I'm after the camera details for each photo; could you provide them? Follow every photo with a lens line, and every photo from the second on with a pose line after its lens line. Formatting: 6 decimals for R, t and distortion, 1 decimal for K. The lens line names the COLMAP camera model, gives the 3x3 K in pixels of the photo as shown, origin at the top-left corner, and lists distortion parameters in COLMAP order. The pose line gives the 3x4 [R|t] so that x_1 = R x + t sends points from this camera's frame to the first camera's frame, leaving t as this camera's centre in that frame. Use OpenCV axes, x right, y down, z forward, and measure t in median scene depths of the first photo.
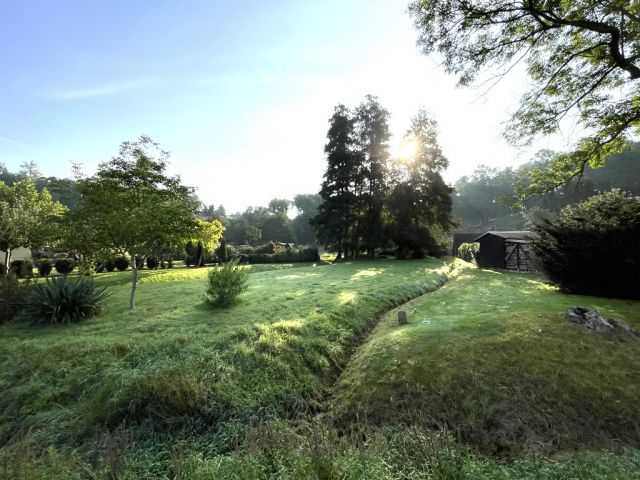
lens RADIAL K [[271.8, 0, 320.0], [0, 271.8, 240.0], [0, 0, 1]] dist [-0.000091, -0.000062]
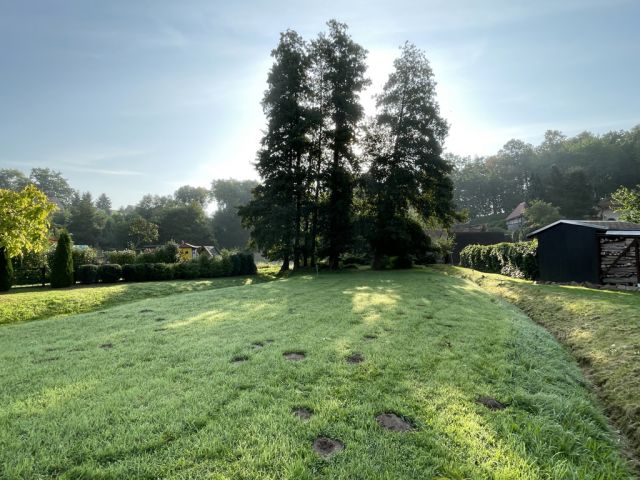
lens RADIAL K [[340.3, 0, 320.0], [0, 340.3, 240.0], [0, 0, 1]] dist [-0.001879, -0.000299]
pose [[0.977919, 0.003789, 0.208952, -0.022580], [0.000114, 0.999826, -0.018664, 0.013518], [-0.208986, 0.018275, 0.977748, 0.206634]]
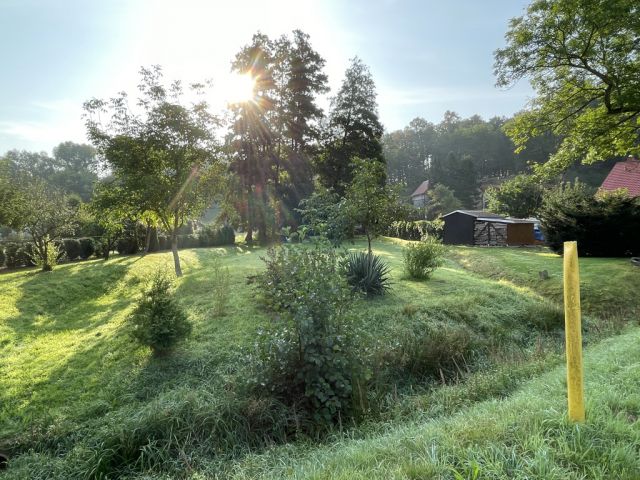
lens RADIAL K [[387.1, 0, 320.0], [0, 387.1, 240.0], [0, 0, 1]] dist [-0.001551, -0.000219]
pose [[0.877538, -0.018687, 0.479142, -0.308278], [-0.012869, 0.997963, 0.062492, -0.001644], [-0.479334, -0.061005, 0.875510, -0.041979]]
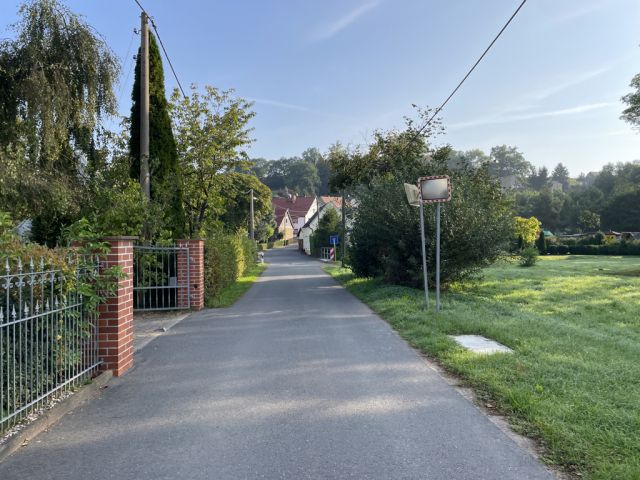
lens RADIAL K [[472.4, 0, 320.0], [0, 472.4, 240.0], [0, 0, 1]] dist [0.000462, -0.000809]
pose [[0.674051, -0.005902, -0.738661, 0.294828], [0.035943, 0.999046, 0.024816, -0.031344], [0.737810, -0.043277, 0.673620, -0.620007]]
